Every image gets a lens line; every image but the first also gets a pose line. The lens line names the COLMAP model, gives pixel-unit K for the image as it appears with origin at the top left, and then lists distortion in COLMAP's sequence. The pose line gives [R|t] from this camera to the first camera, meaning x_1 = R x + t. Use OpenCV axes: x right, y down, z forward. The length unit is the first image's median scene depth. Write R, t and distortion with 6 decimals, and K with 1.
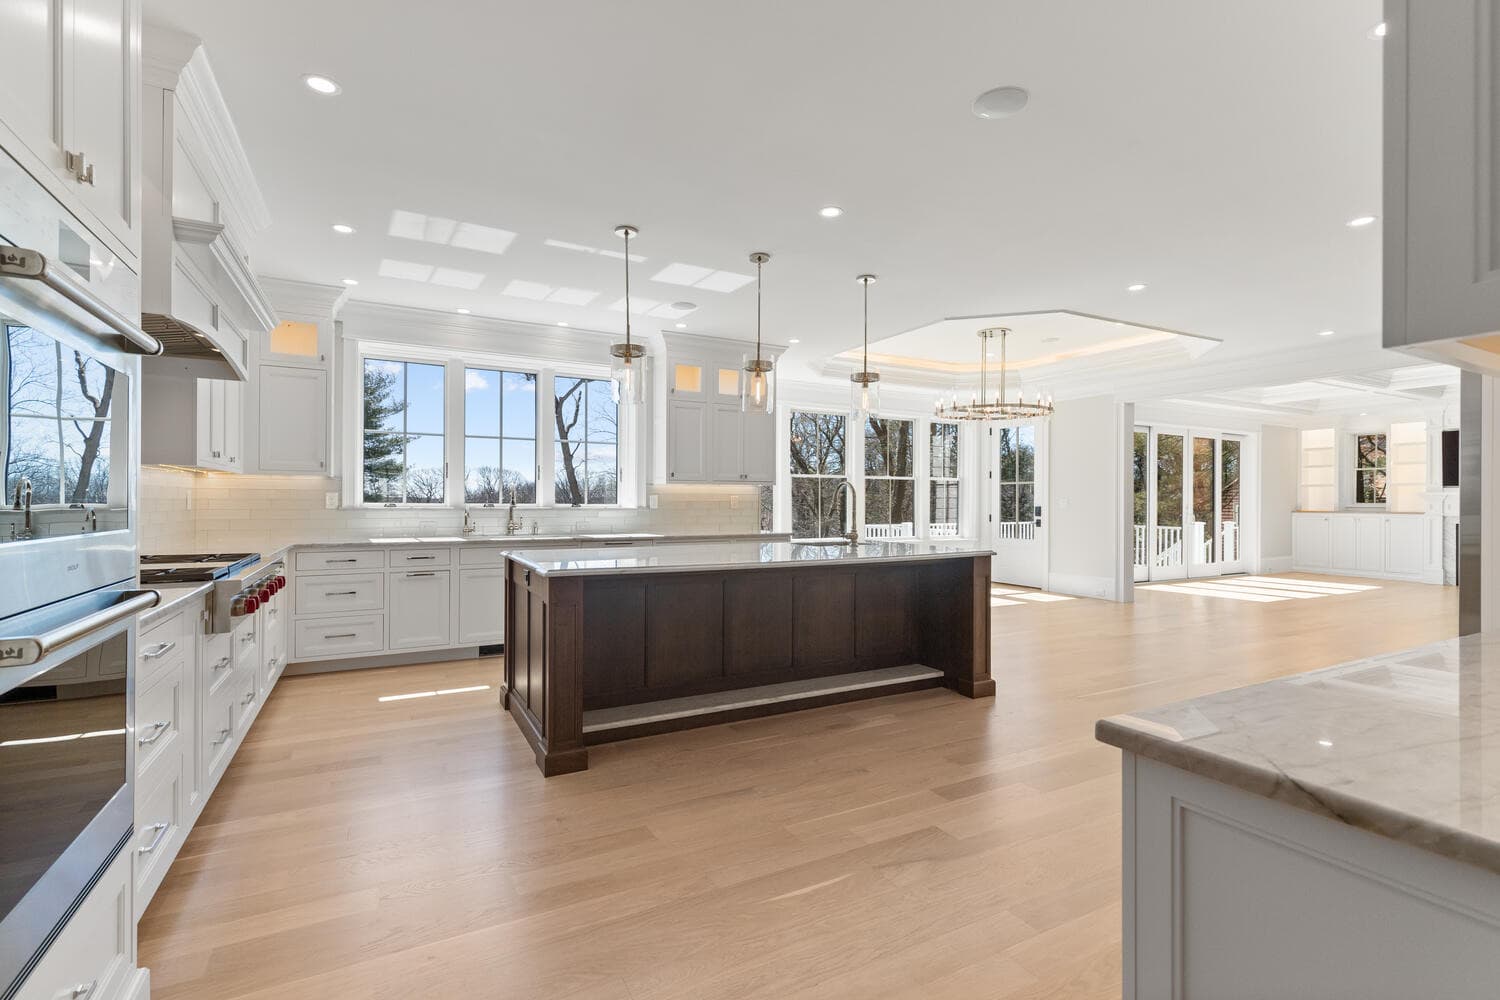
lens RADIAL K [[676.8, 0, 762.8], [0, 676.8, 498.5], [0, 0, 1]] dist [0.008362, -0.000416]
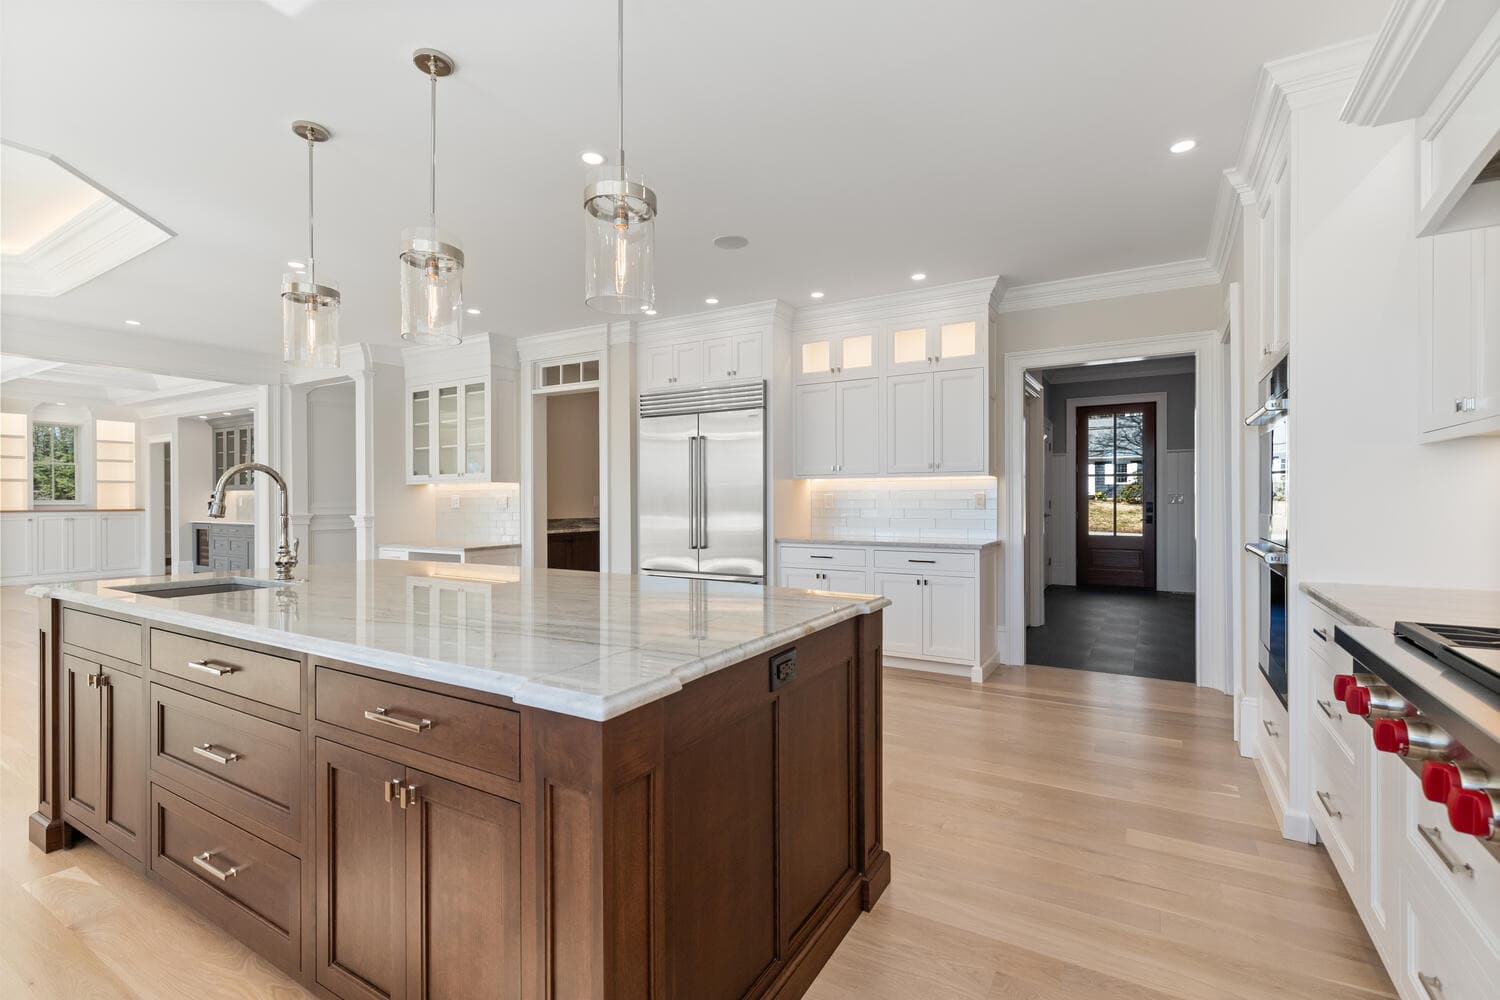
lens RADIAL K [[669.3, 0, 756.2], [0, 669.3, 501.9], [0, 0, 1]] dist [0.003550, -0.000579]
pose [[-0.510745, -0.005910, 0.859712, -0.248631], [-0.003778, 0.999982, 0.004630, 0.000334], [-0.859724, -0.000884, -0.510758, 0.424573]]
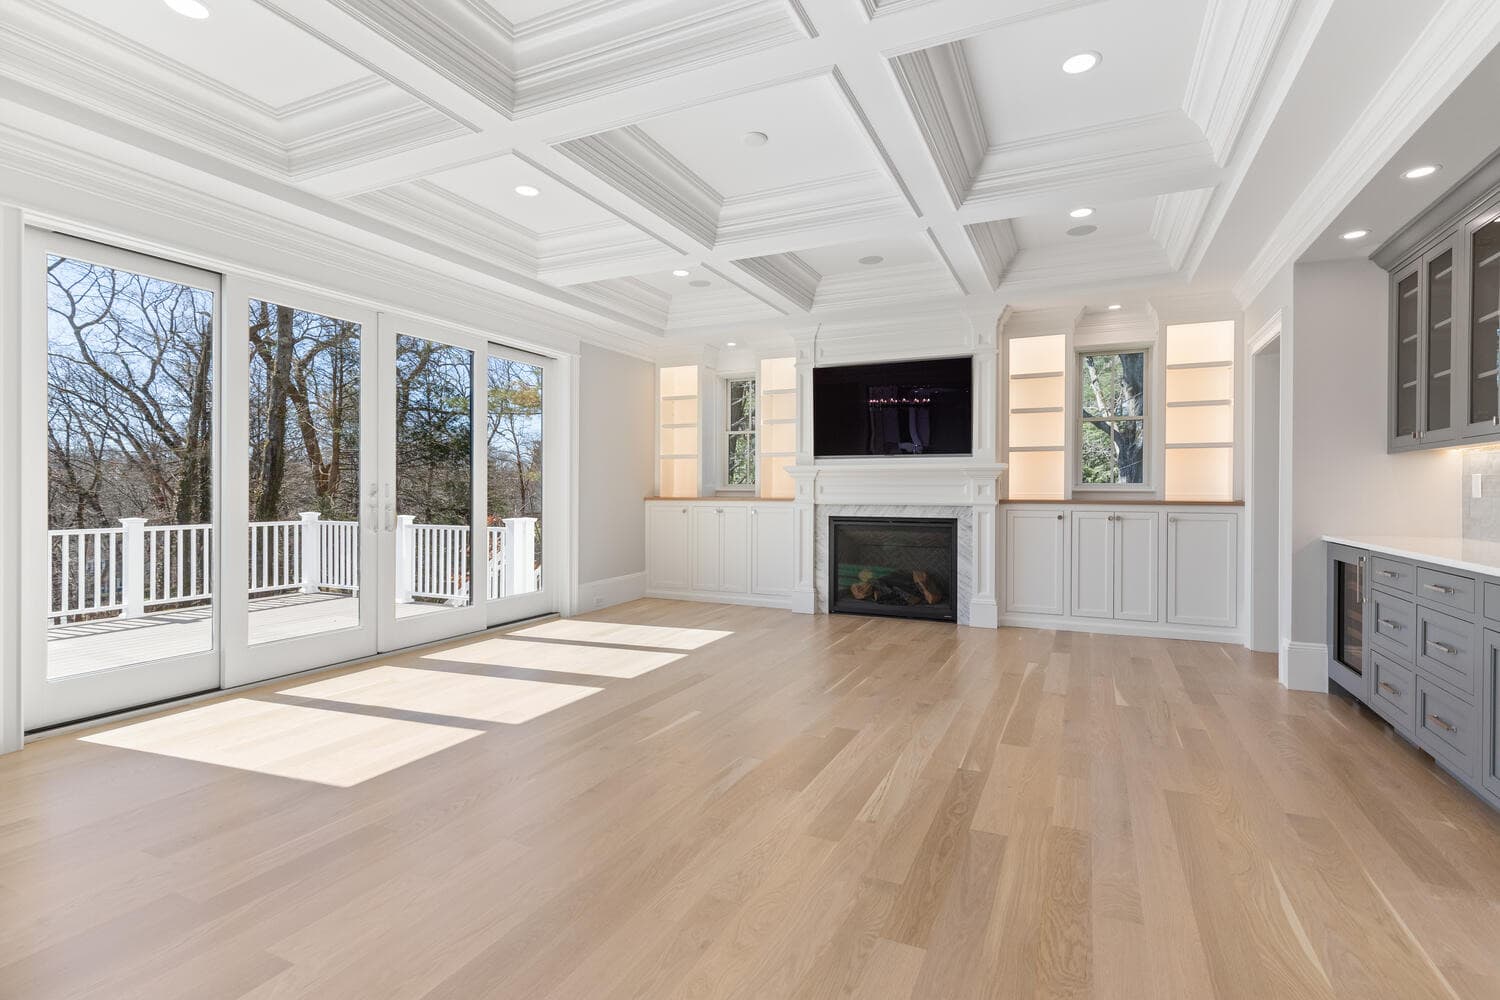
lens RADIAL K [[714.2, 0, 749.4], [0, 714.2, 495.2], [0, 0, 1]] dist [0.006523, 0.001040]
pose [[0.809445, -0.009096, 0.587126, 0.564667], [0.000099, 0.999882, 0.015354, 0.007561], [-0.587196, -0.012370, 0.809350, 0.505035]]
